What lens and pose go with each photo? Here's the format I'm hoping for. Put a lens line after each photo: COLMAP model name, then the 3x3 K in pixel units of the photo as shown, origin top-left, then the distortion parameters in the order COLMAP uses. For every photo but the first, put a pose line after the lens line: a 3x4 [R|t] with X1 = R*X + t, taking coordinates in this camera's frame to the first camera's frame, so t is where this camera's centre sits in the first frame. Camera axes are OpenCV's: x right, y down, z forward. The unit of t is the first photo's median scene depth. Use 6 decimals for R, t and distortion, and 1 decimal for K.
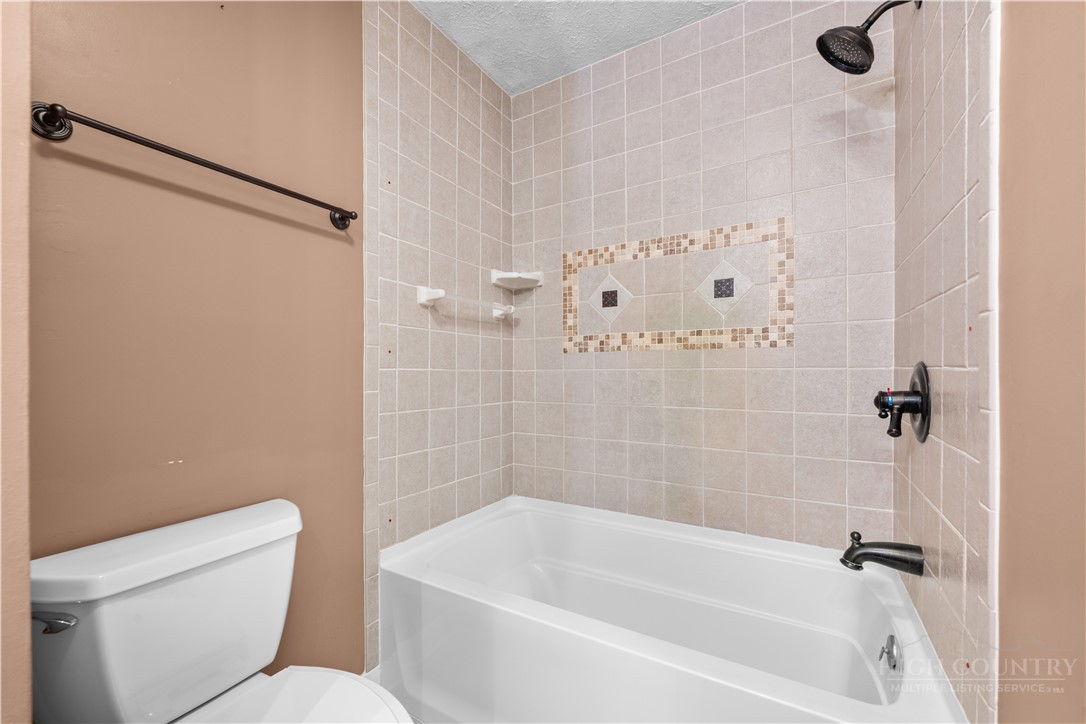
lens RADIAL K [[432.4, 0, 542.7], [0, 432.4, 365.6], [0, 0, 1]] dist [-0.002541, 0.001231]
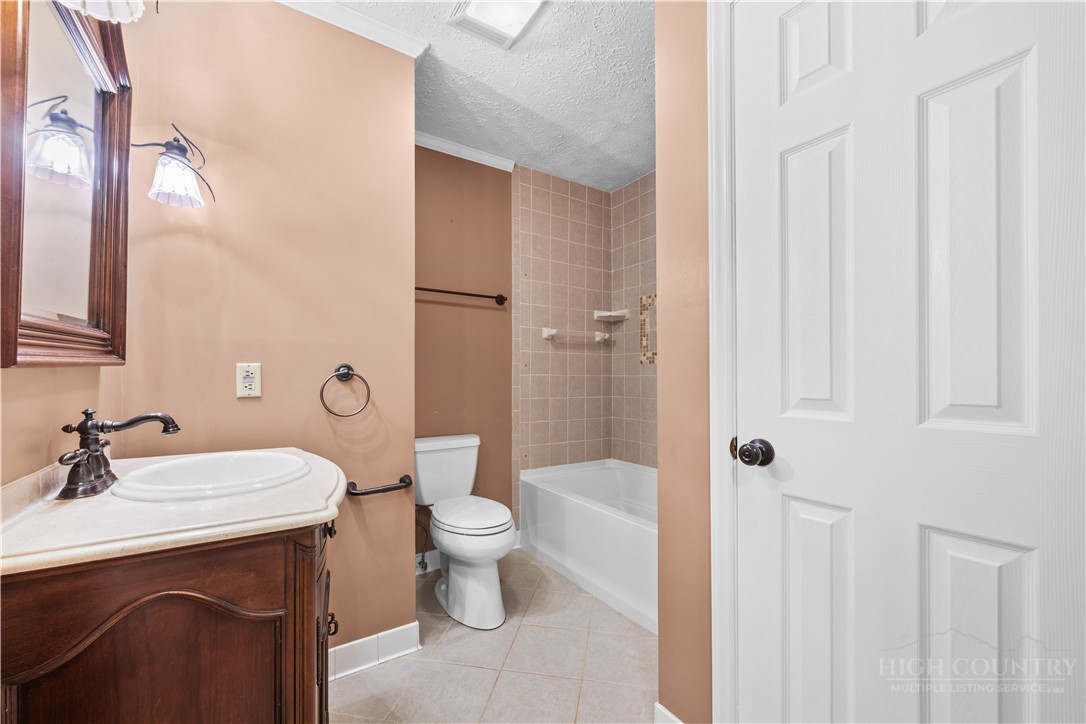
lens RADIAL K [[432.4, 0, 542.2], [0, 432.4, 364.6], [0, 0, 1]] dist [-0.002541, 0.001231]
pose [[0.904664, -0.007470, -0.426060, 0.387162], [0.002452, 0.999921, -0.012325, -0.009786], [0.426119, 0.010105, 0.904611, -0.505287]]
